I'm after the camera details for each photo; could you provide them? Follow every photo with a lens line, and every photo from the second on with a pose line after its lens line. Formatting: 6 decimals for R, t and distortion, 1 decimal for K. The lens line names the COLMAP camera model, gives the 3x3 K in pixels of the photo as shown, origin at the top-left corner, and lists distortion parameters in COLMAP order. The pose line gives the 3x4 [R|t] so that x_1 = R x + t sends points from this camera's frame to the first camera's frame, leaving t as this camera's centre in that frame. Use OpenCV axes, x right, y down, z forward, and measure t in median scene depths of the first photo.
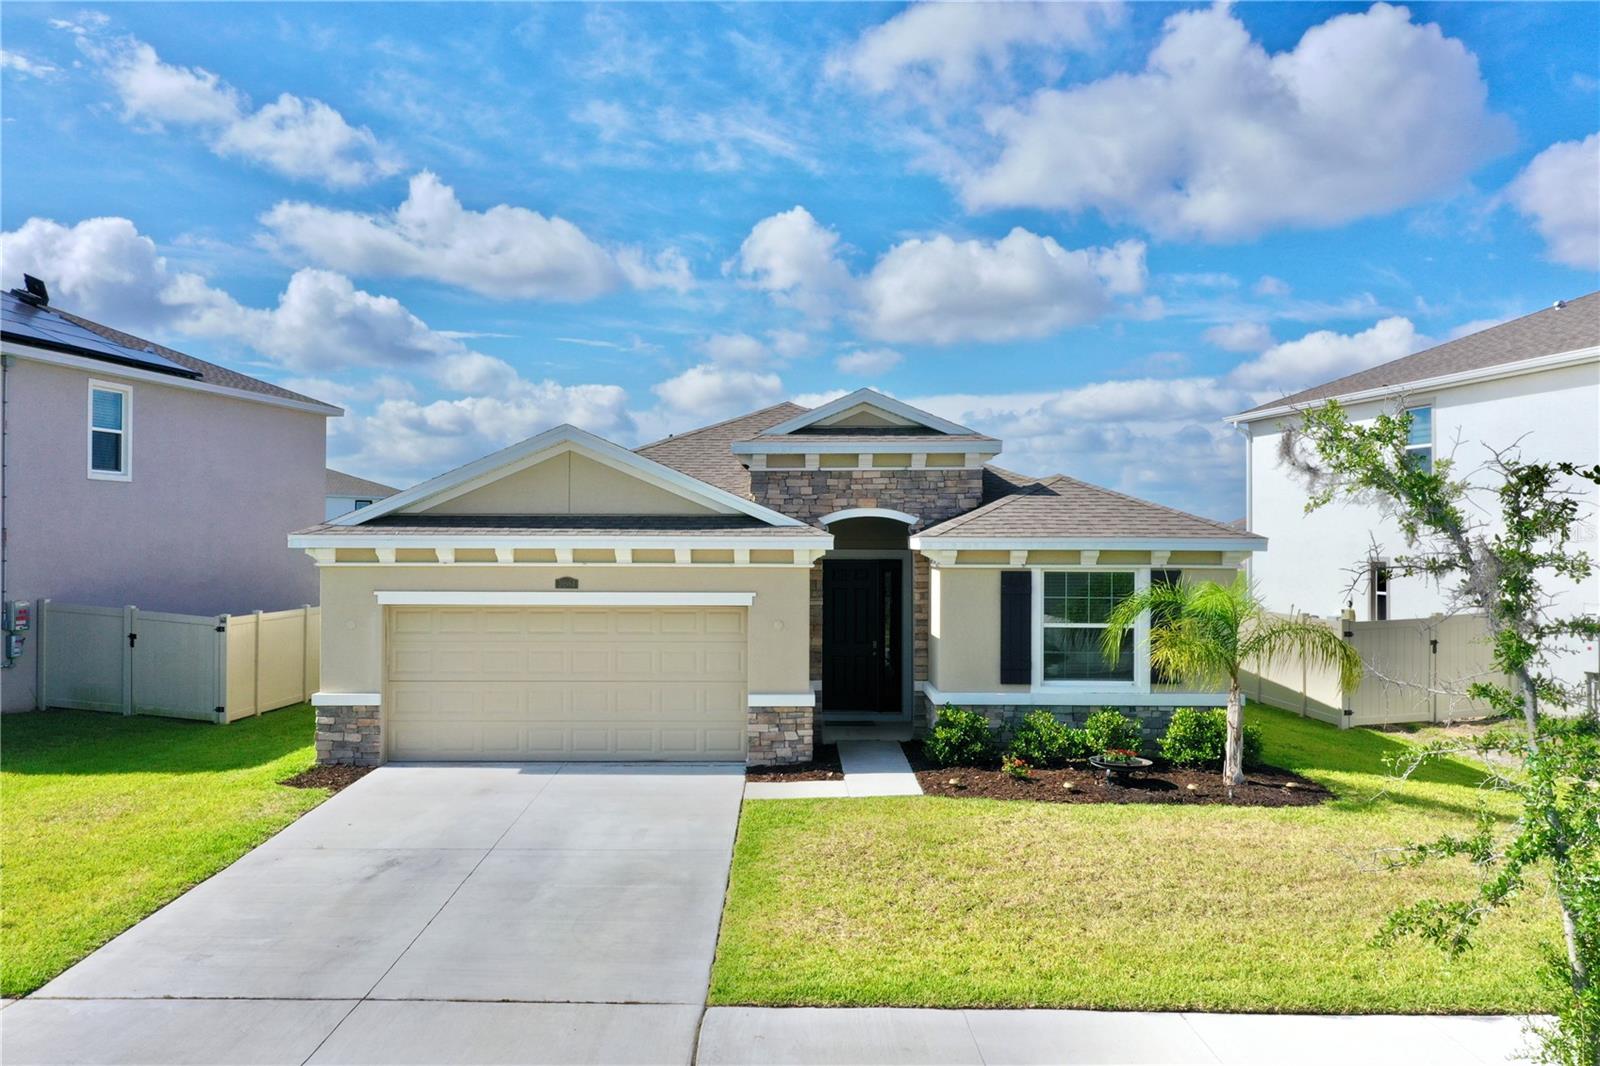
lens RADIAL K [[1274.9, 0, 800.0], [0, 1274.9, 533.0], [0, 0, 1]] dist [0.022531, -0.000515]
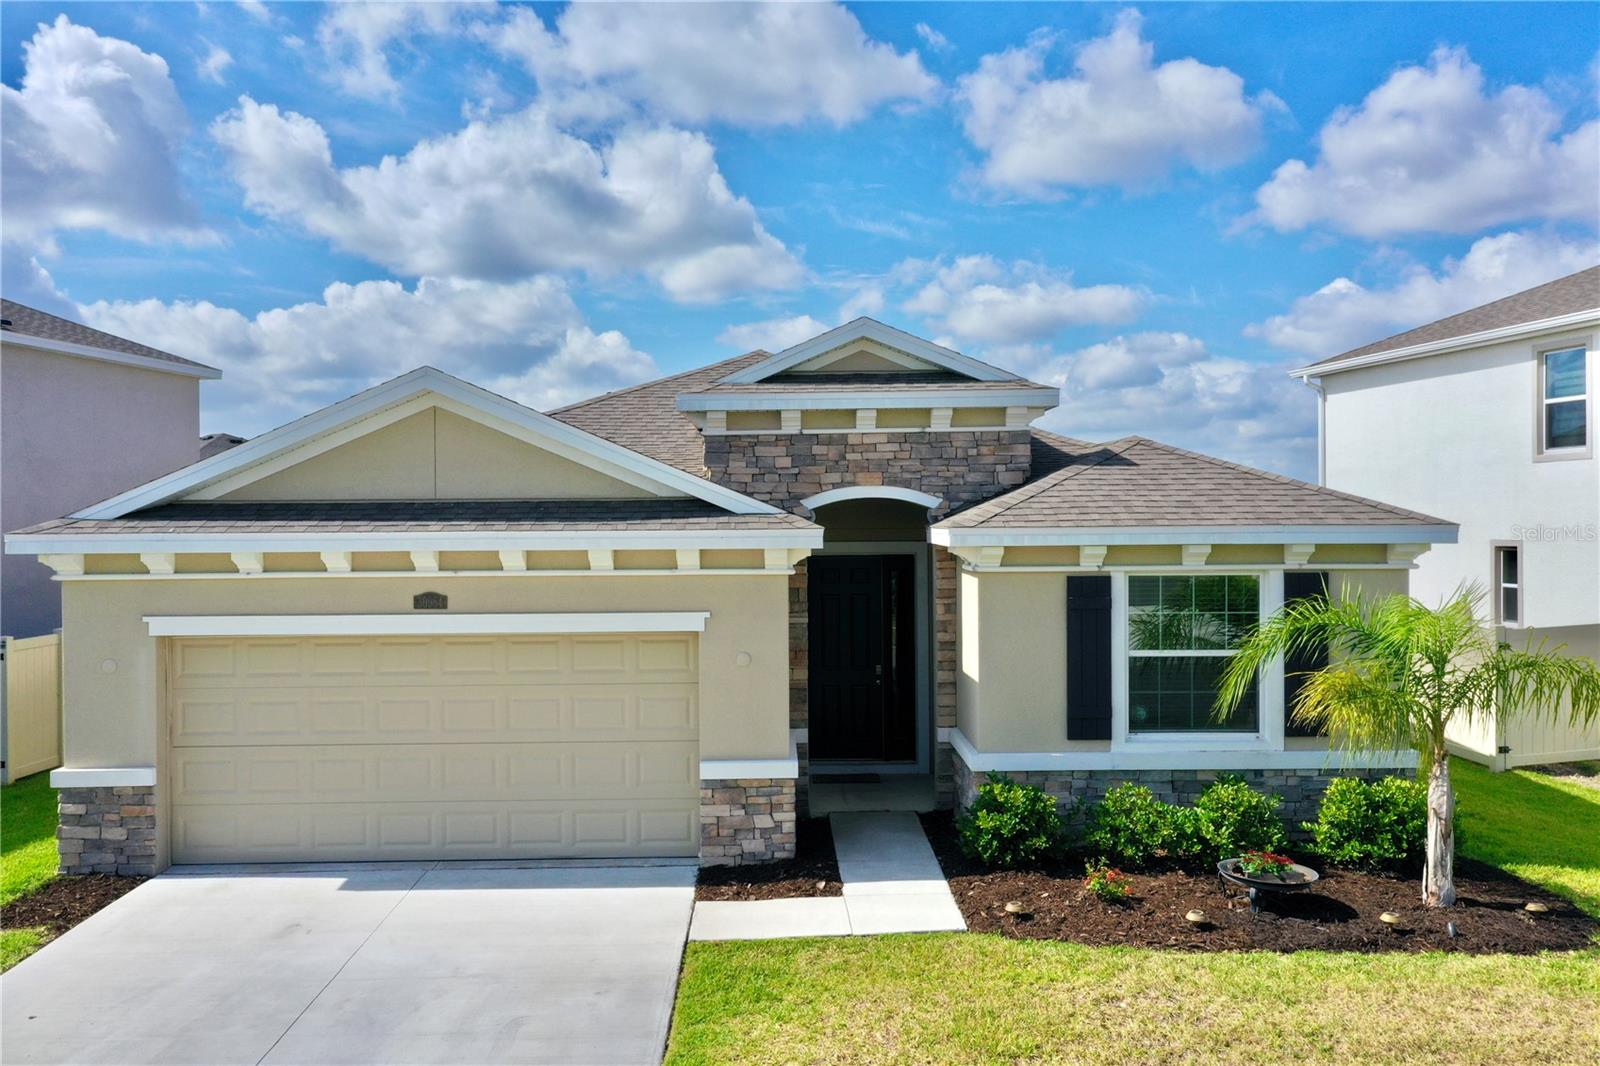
lens RADIAL K [[1274.9, 0, 800.0], [0, 1274.9, 533.0], [0, 0, 1]] dist [0.022531, -0.000515]
pose [[0.999868, -0.010354, 0.012517, 0.005432], [0.010118, 0.999773, 0.018759, -0.007691], [-0.012709, -0.018630, 0.999746, 0.313830]]
